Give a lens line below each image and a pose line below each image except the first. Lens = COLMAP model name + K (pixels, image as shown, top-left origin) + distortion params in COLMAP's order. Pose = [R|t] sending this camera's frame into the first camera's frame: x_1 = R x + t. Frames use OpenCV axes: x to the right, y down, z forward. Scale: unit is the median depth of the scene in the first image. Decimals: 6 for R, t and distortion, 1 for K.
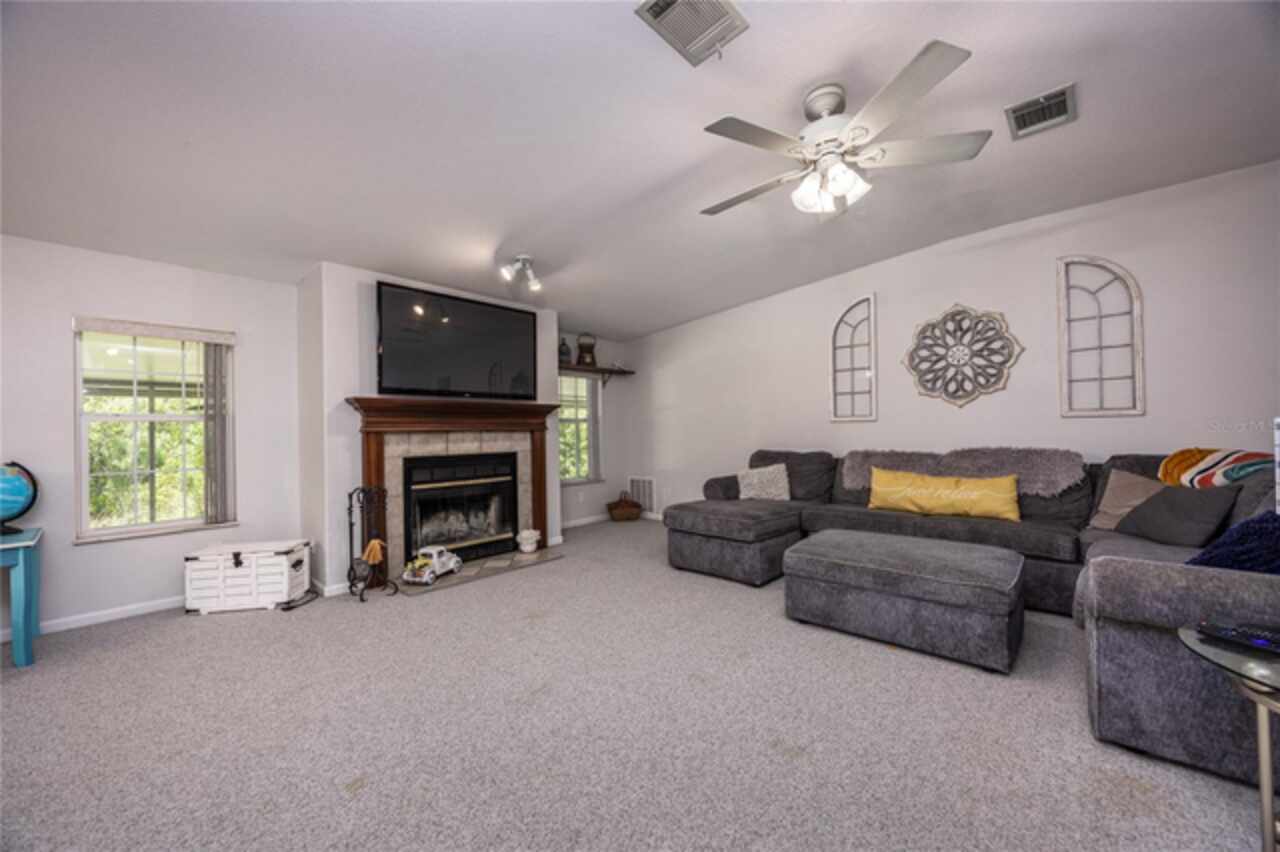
lens RADIAL K [[491.8, 0, 640.0], [0, 491.8, 426.0], [0, 0, 1]] dist [0.001105, 0.000161]
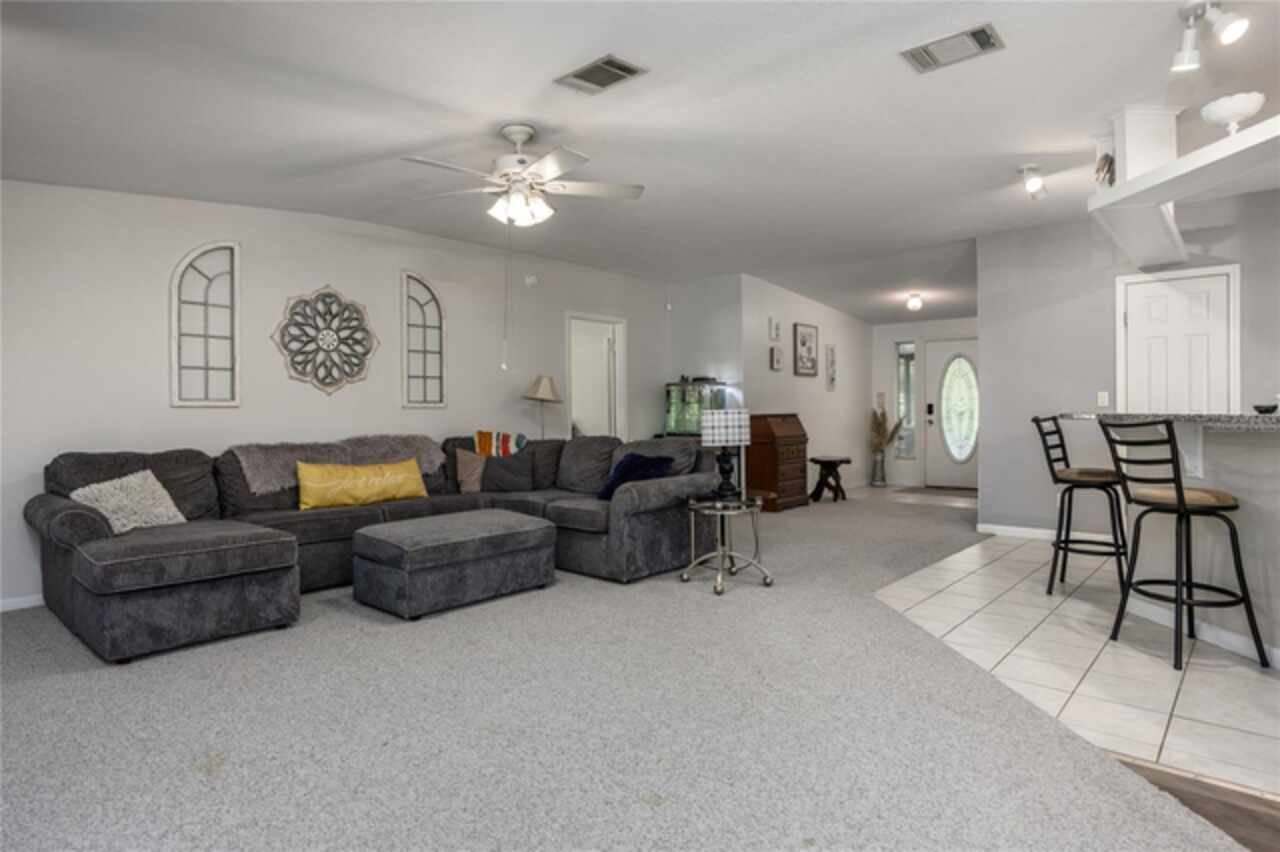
lens RADIAL K [[728.6, 0, 649.7], [0, 728.6, 413.6], [0, 0, 1]] dist [-0.002090, -0.000226]
pose [[-0.031059, 0.015042, 0.999404, -0.788286], [-0.000307, 0.999887, -0.015059, 0.019575], [-0.999517, -0.000775, -0.031051, 0.434692]]
